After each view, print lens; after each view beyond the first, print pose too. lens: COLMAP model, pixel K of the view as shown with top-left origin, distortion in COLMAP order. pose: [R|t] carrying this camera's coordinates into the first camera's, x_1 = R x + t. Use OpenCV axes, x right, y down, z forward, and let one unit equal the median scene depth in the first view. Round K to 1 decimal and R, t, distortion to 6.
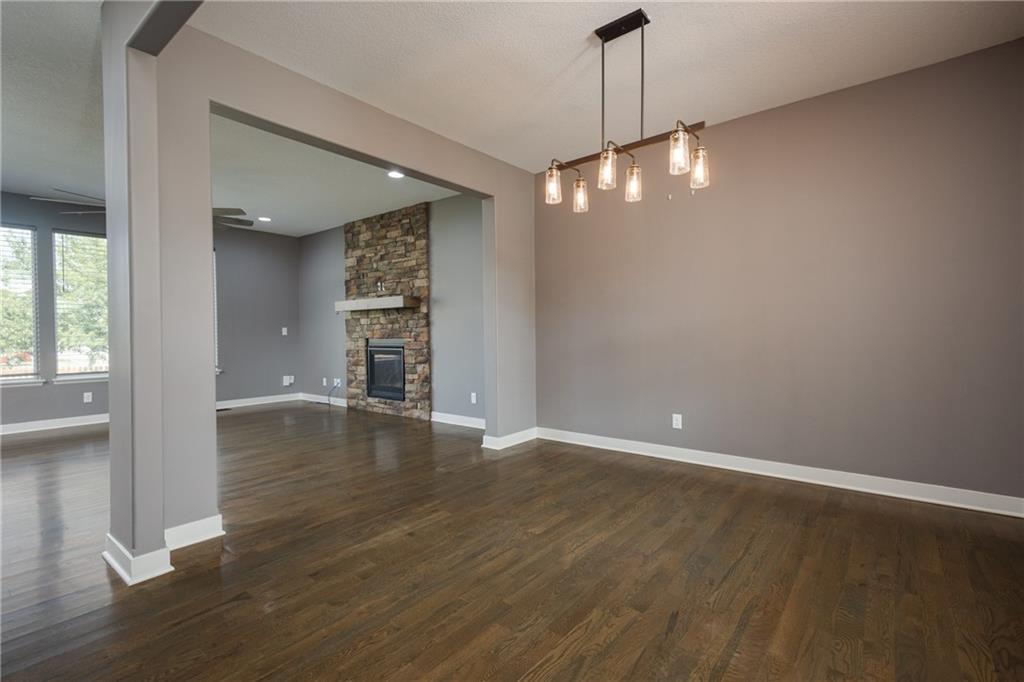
lens RADIAL K [[473.3, 0, 511.7], [0, 473.3, 340.0], [0, 0, 1]] dist [0.017081, -0.007163]
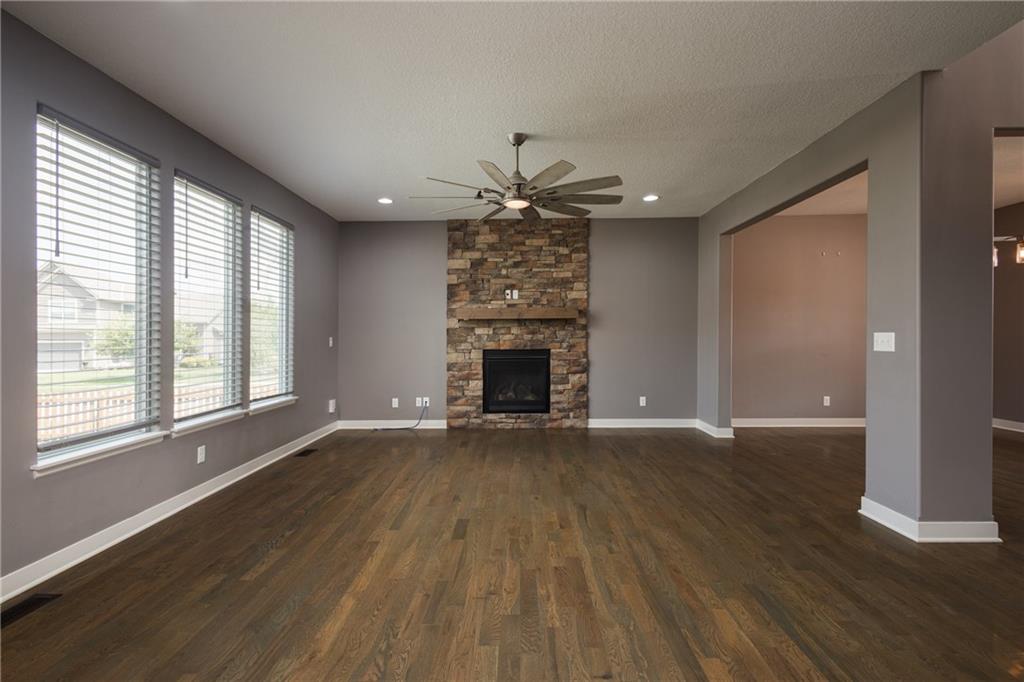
lens RADIAL K [[473.3, 0, 511.7], [0, 473.3, 340.0], [0, 0, 1]] dist [0.017081, -0.007163]
pose [[0.788295, -0.003379, 0.615289, -0.868256], [0.010903, 0.999905, -0.008477, -0.014230], [-0.615201, 0.013391, 0.788256, 0.258967]]
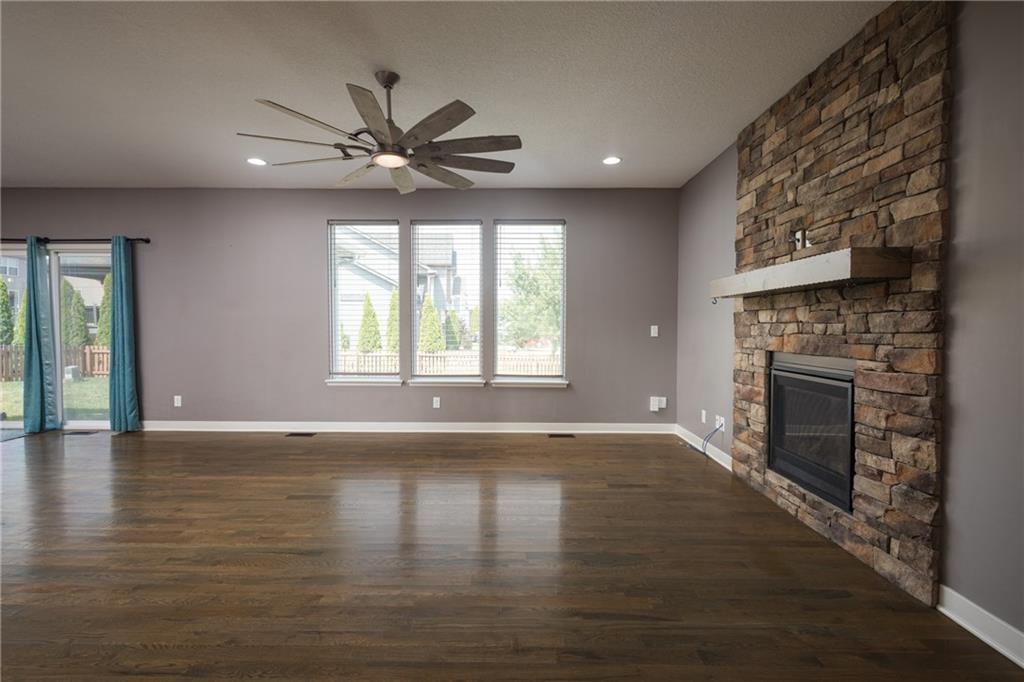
lens RADIAL K [[473.3, 0, 511.7], [0, 473.3, 340.0], [0, 0, 1]] dist [0.017081, -0.007163]
pose [[0.625796, 0.034785, -0.779211, -0.093023], [-0.022037, 0.999395, 0.026916, -0.023388], [0.779675, 0.000327, 0.626184, 0.504596]]
